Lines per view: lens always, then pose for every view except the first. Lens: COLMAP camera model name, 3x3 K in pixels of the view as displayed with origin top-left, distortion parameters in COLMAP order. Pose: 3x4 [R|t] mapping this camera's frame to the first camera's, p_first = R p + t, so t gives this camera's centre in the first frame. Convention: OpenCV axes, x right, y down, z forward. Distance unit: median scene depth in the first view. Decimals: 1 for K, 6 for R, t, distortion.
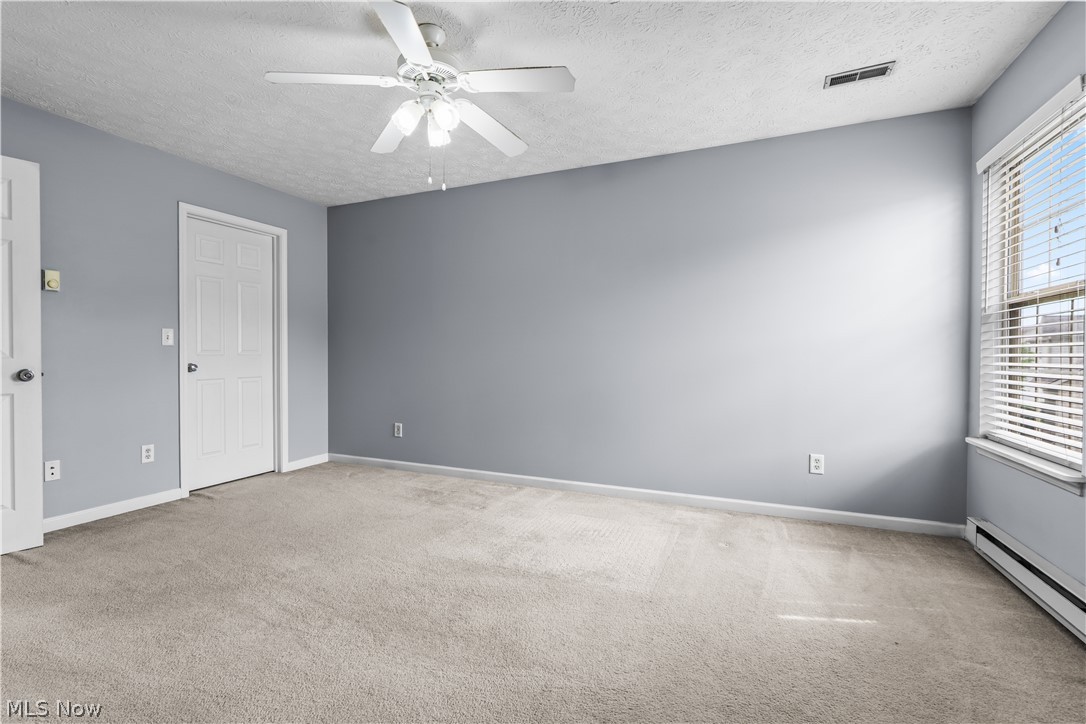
lens RADIAL K [[495.2, 0, 533.4], [0, 495.2, 358.0], [0, 0, 1]] dist [0.000444, 0.001825]
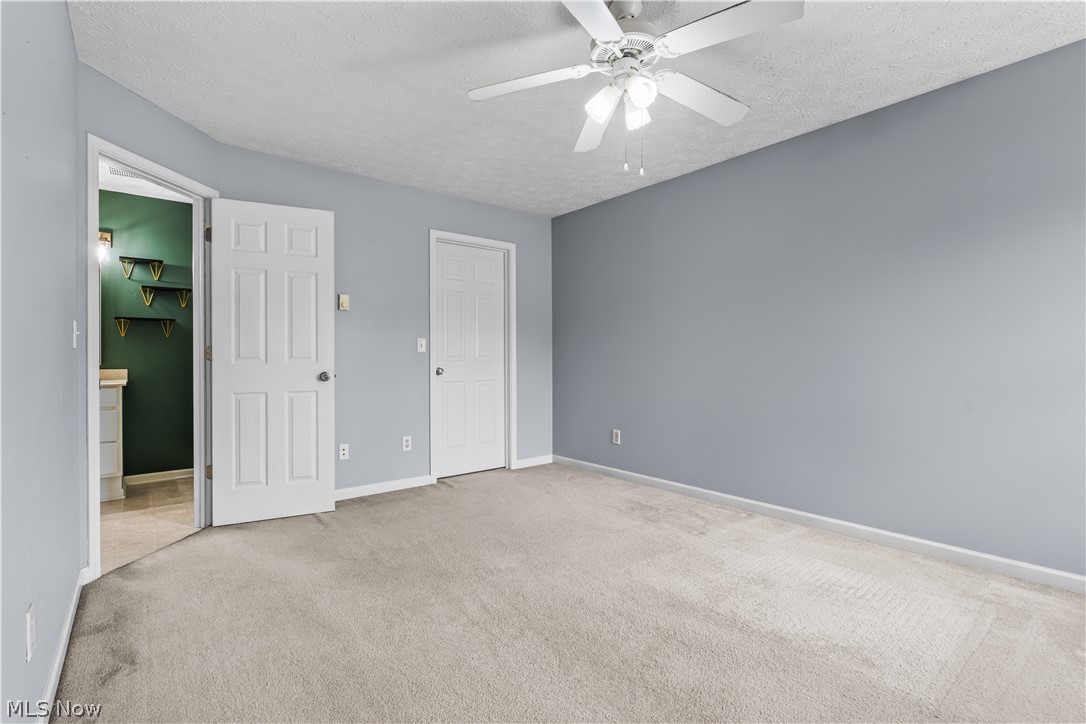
lens RADIAL K [[495.2, 0, 533.4], [0, 495.2, 358.0], [0, 0, 1]] dist [0.000444, 0.001825]
pose [[0.889908, -0.004770, -0.456114, 0.037853], [0.000501, 0.999955, -0.009480, -0.000715], [0.456139, 0.008208, 0.889871, 0.085150]]
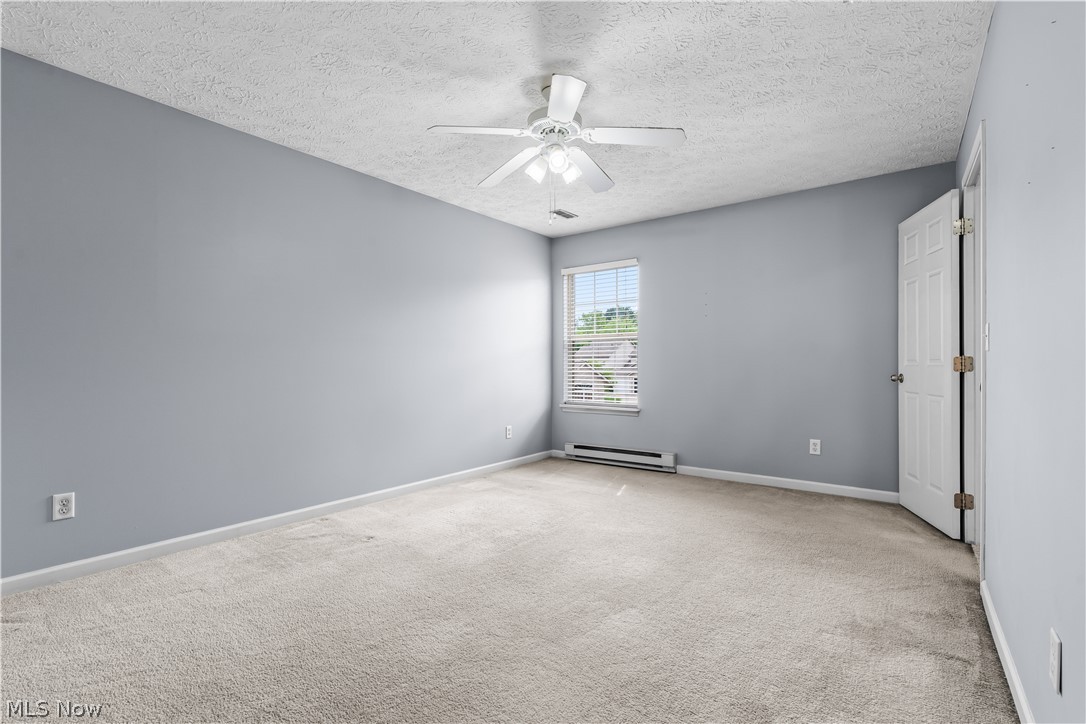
lens RADIAL K [[494.1, 0, 531.7], [0, 494.1, 365.4], [0, 0, 1]] dist [-0.001673, 0.000074]
pose [[0.237771, -0.004134, 0.971312, -0.961994], [0.009452, 0.999953, 0.001942, -0.003517], [-0.971275, 0.008719, 0.237799, 0.550462]]
